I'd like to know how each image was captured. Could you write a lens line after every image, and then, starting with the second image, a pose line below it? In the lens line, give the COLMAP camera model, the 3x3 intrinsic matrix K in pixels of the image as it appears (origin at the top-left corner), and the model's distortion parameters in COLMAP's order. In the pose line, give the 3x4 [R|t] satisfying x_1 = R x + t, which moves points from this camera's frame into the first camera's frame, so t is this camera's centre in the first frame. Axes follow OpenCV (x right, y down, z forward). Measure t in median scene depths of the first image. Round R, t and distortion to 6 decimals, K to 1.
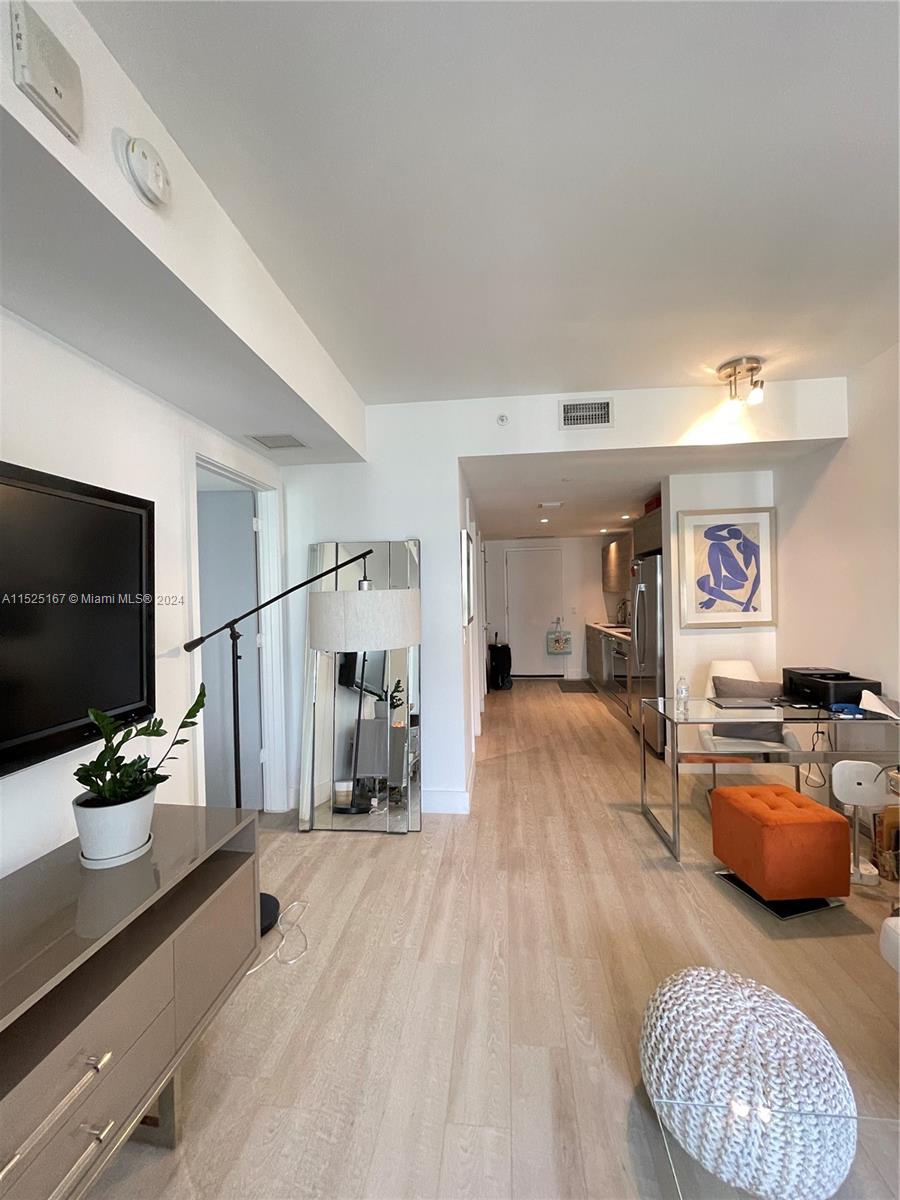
lens RADIAL K [[478.3, 0, 453.3], [0, 478.3, 597.5], [0, 0, 1]] dist [-0.004359, -0.000561]
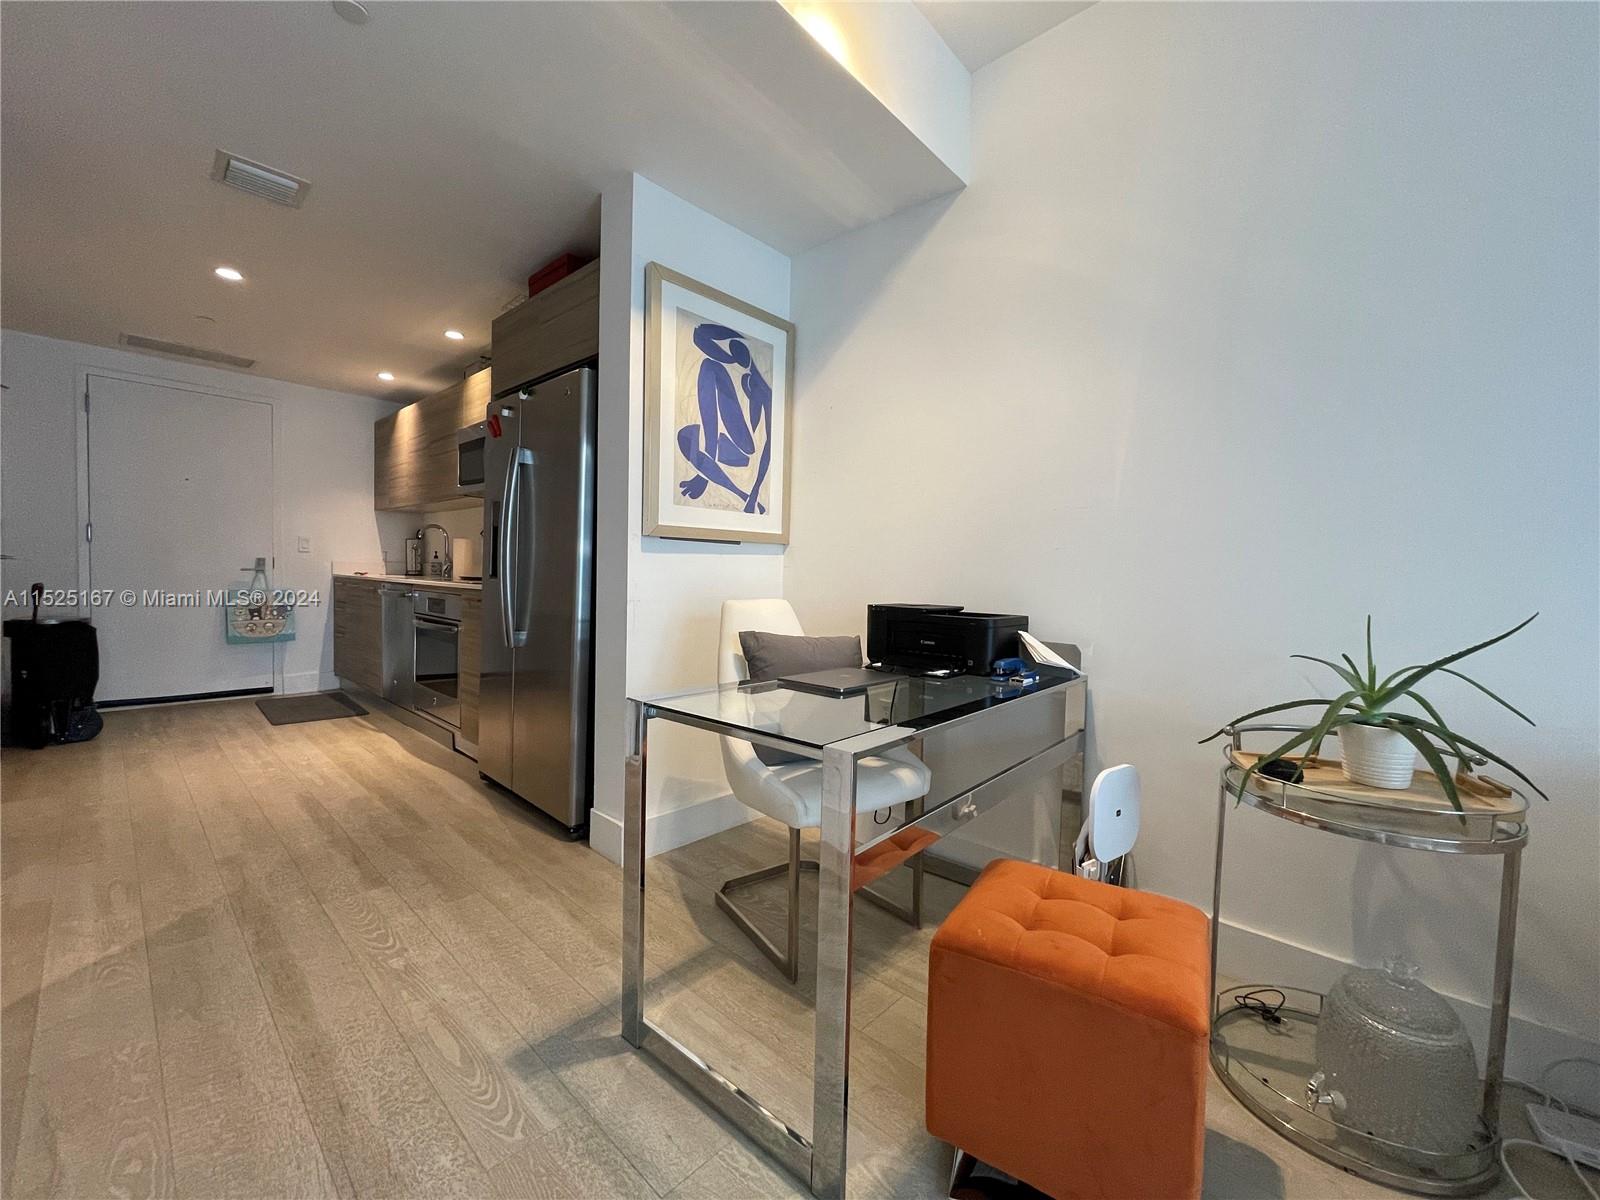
lens RADIAL K [[637.8, 0, 804.5], [0, 637.8, 602.1], [0, 0, 1]] dist [-0.004359, -0.000561]
pose [[0.588661, 0.002564, 0.808376, 0.083085], [-0.036705, 0.999048, 0.023560, 0.099157], [-0.807546, -0.043540, 0.588195, 0.497613]]
